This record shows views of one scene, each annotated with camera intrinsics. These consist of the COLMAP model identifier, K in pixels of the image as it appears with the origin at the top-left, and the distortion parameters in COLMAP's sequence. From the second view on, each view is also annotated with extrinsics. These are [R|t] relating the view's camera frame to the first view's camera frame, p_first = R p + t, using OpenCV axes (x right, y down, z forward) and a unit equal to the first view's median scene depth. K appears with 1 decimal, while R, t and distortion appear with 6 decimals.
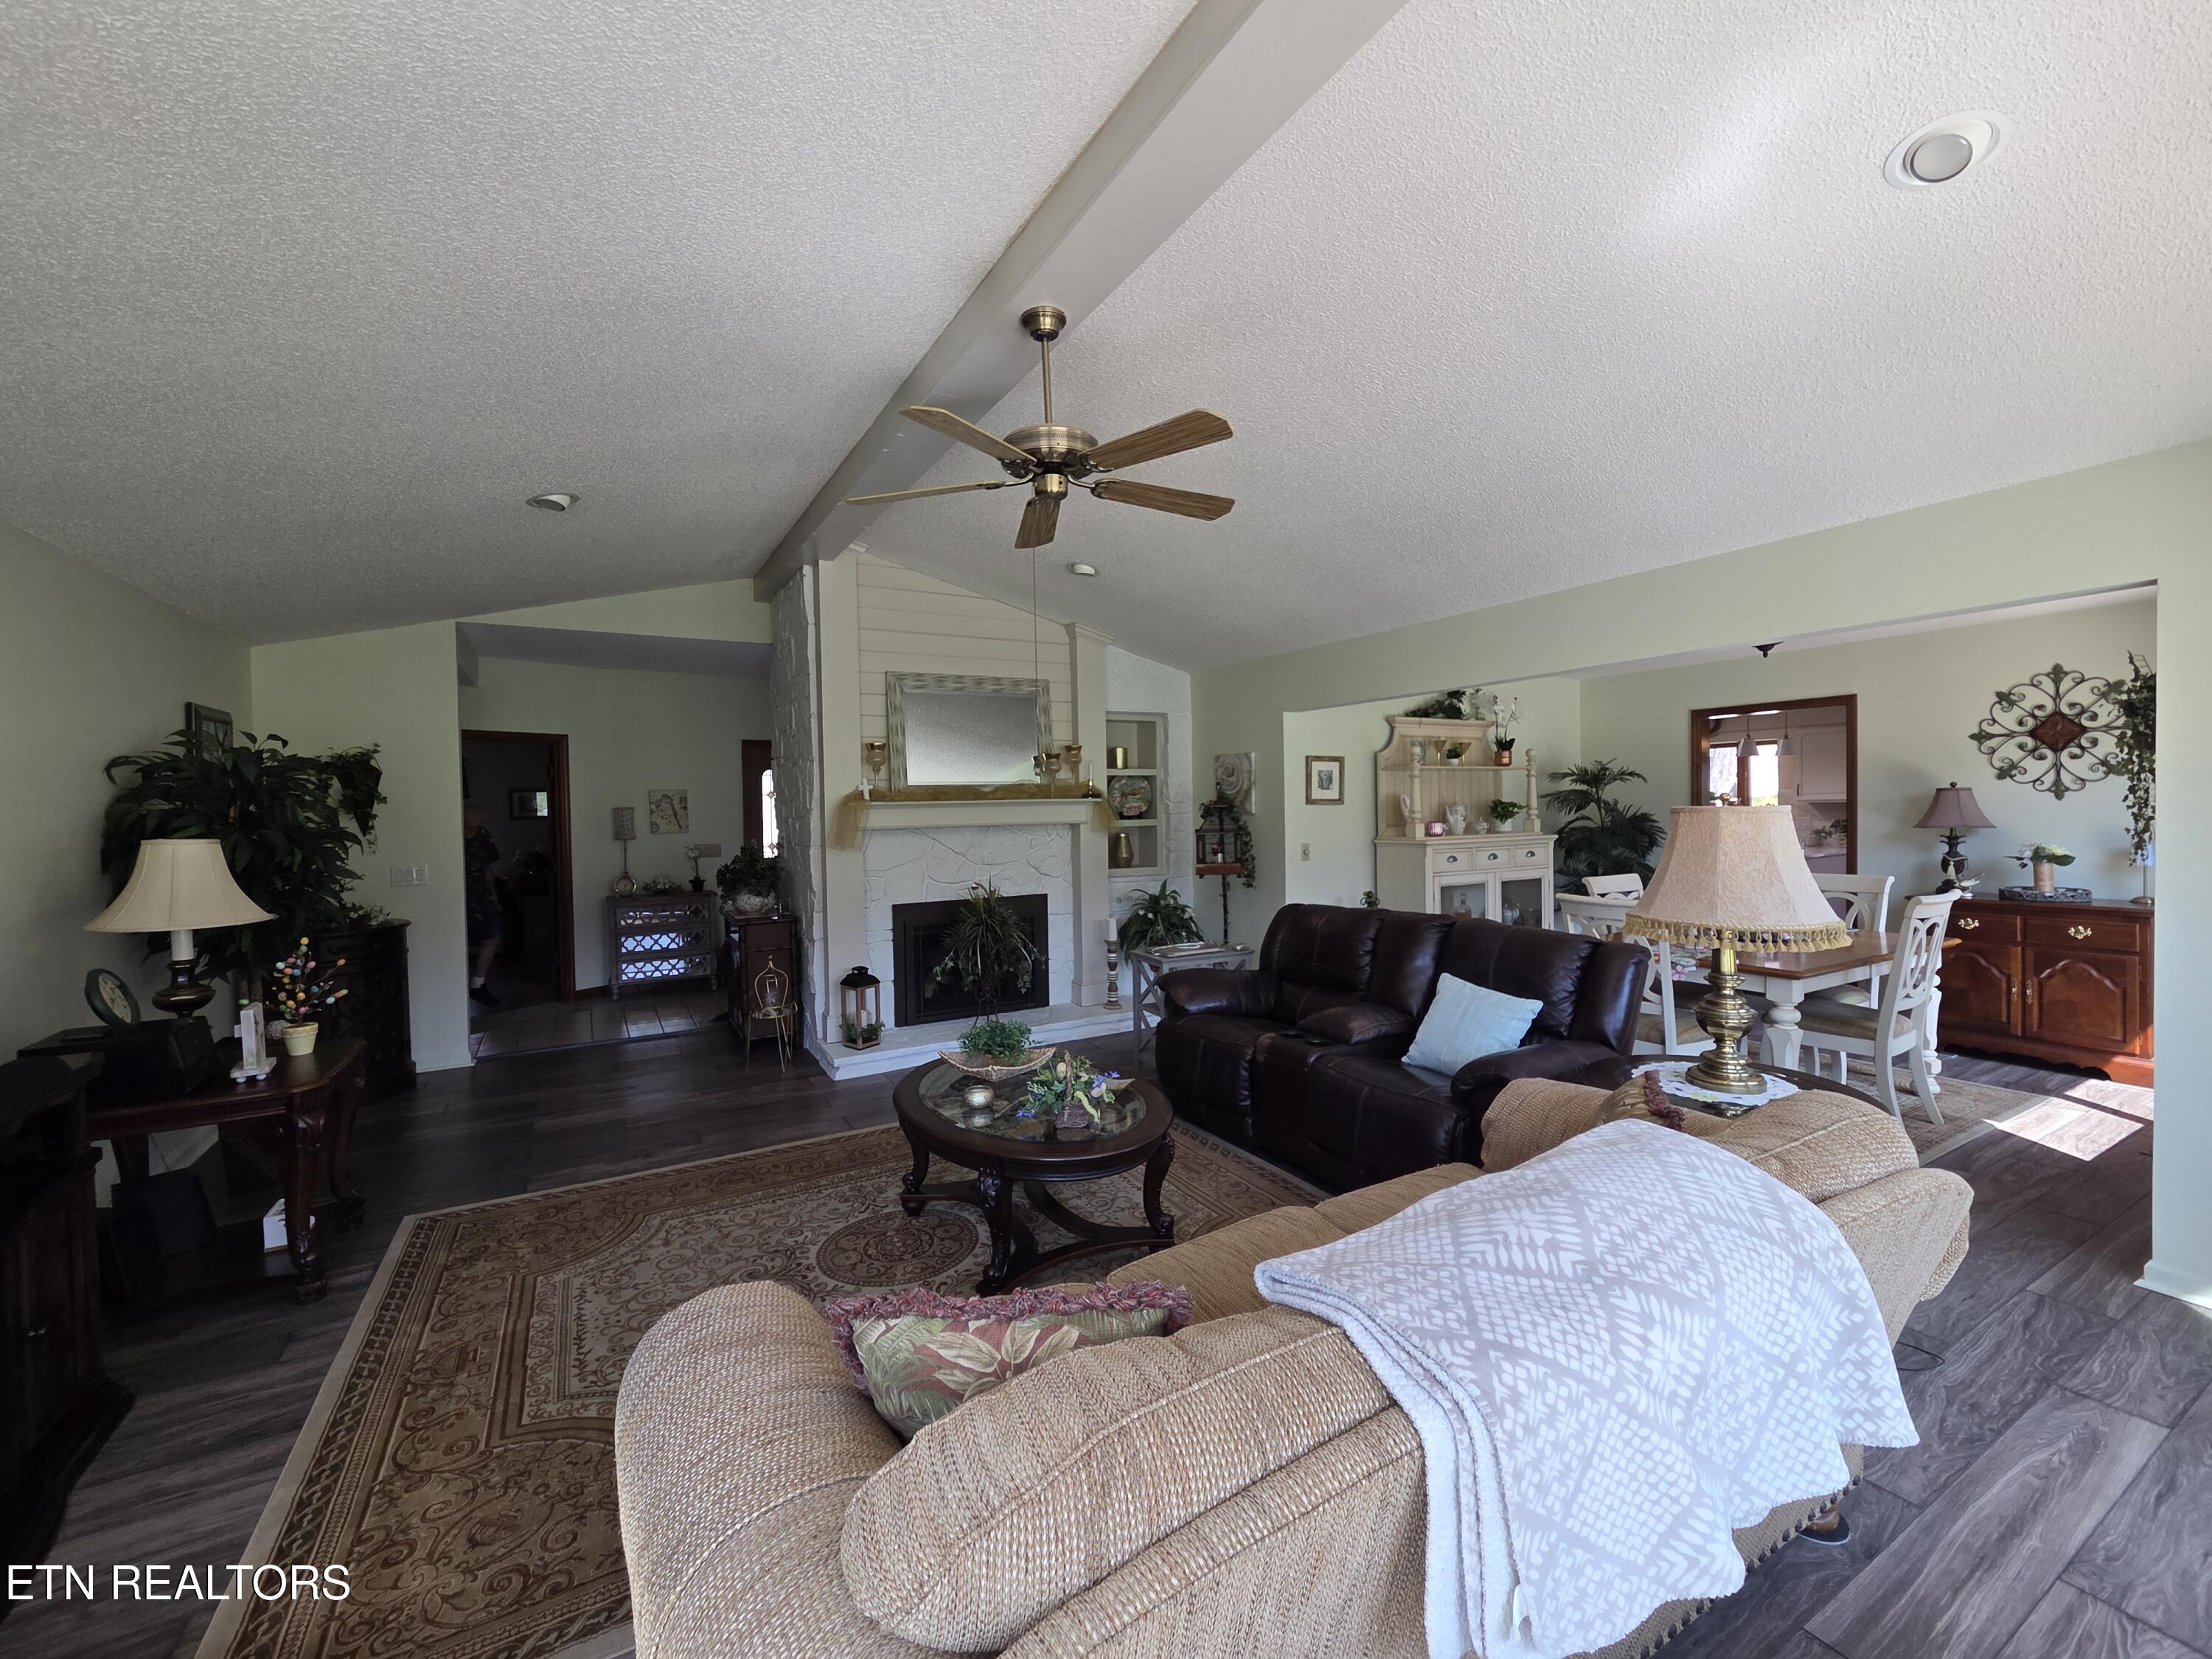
lens RADIAL K [[915.1, 0, 1095.9], [0, 915.1, 822.7], [0, 0, 1]] dist [0.005024, -0.000235]
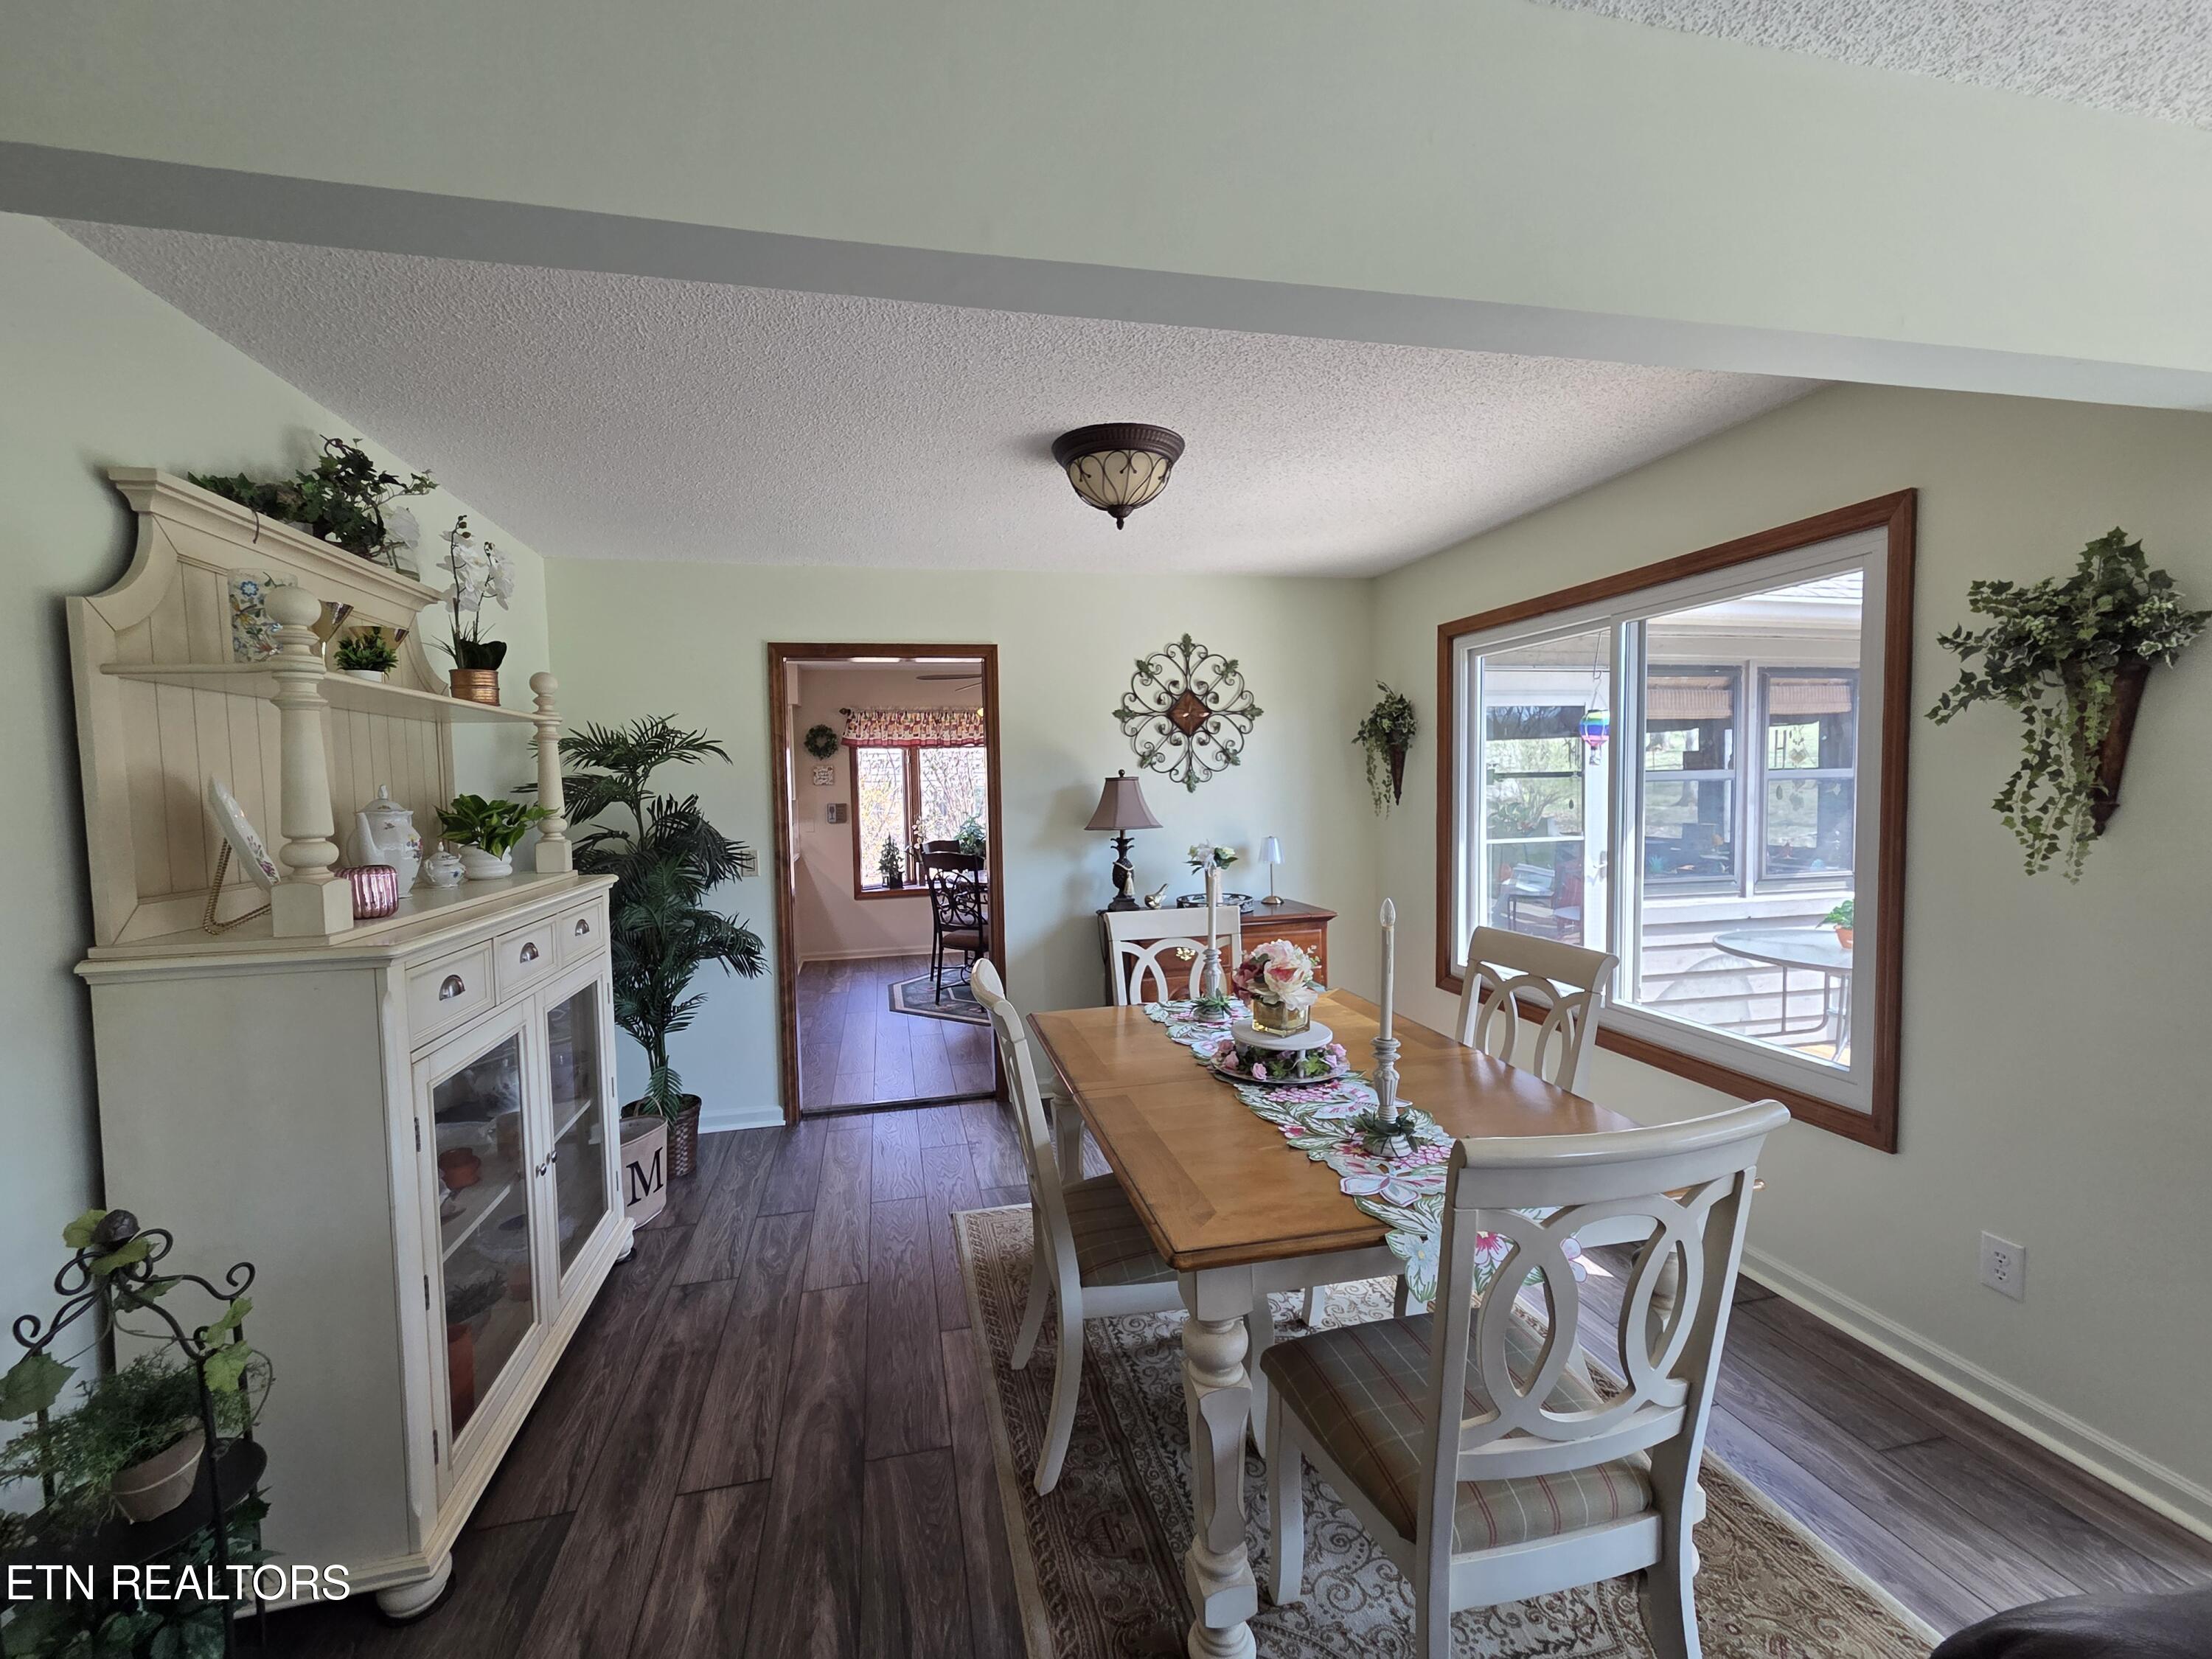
lens RADIAL K [[915.1, 0, 1089.2], [0, 915.1, 826.9], [0, 0, 1]] dist [0.005024, -0.000235]
pose [[0.288106, -0.034179, 0.956988, 0.157658], [0.034093, 0.999095, 0.025419, -0.014228], [-0.956991, 0.025303, 0.289011, 0.701108]]
